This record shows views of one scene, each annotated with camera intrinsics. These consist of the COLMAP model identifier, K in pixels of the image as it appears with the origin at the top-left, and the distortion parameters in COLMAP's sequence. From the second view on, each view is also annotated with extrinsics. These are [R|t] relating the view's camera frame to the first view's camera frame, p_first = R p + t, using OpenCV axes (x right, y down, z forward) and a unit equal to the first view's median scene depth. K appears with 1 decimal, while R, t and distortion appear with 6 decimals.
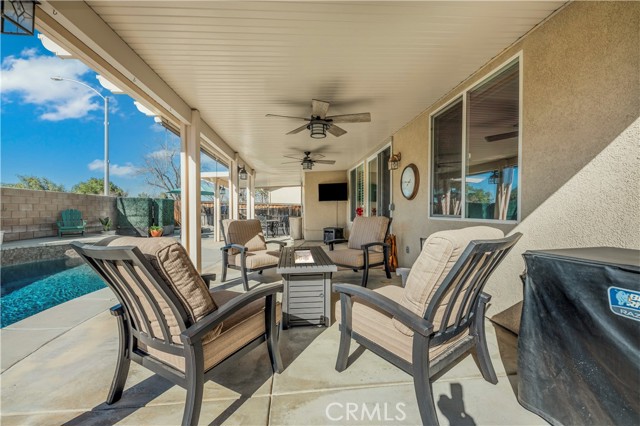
lens RADIAL K [[256.3, 0, 321.4], [0, 256.3, 213.9], [0, 0, 1]] dist [0.019940, -0.011530]
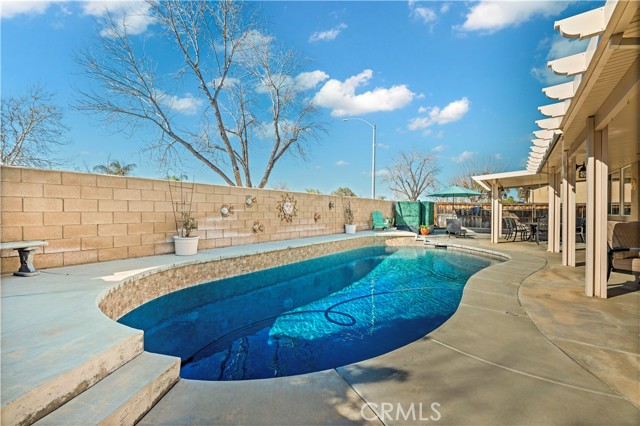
lens RADIAL K [[256.3, 0, 321.4], [0, 256.3, 213.9], [0, 0, 1]] dist [0.019940, -0.011530]
pose [[0.727797, 0.006330, -0.685764, -0.231183], [-0.010388, 0.999944, -0.001795, 0.003880], [0.685714, 0.008430, 0.727822, -0.204506]]
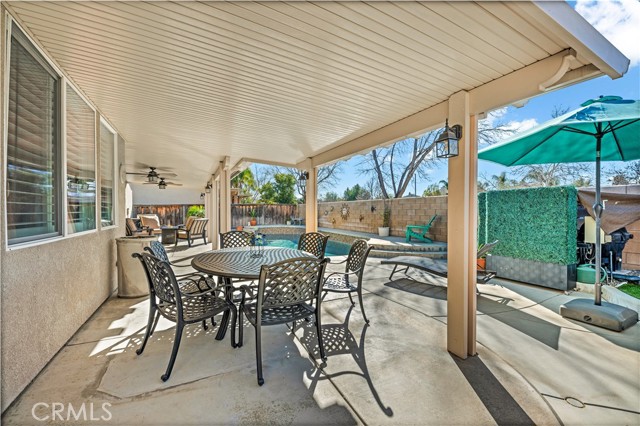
lens RADIAL K [[256.3, 0, 321.4], [0, 256.3, 213.9], [0, 0, 1]] dist [0.019940, -0.011530]
pose [[-0.927327, 0.002726, -0.374242, -0.228703], [-0.006768, 0.999688, 0.024052, -0.036724], [0.374191, 0.024837, -0.927019, 1.643587]]
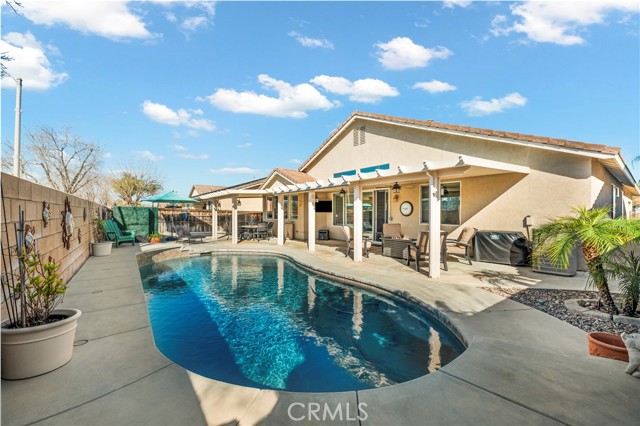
lens RADIAL K [[256.3, 0, 321.4], [0, 256.3, 213.9], [0, 0, 1]] dist [0.019940, -0.011530]
pose [[0.849370, 0.000987, 0.527797, -0.774080], [0.004437, 0.999950, -0.009010, -0.026887], [-0.527780, 0.009995, 0.849323, -0.299557]]
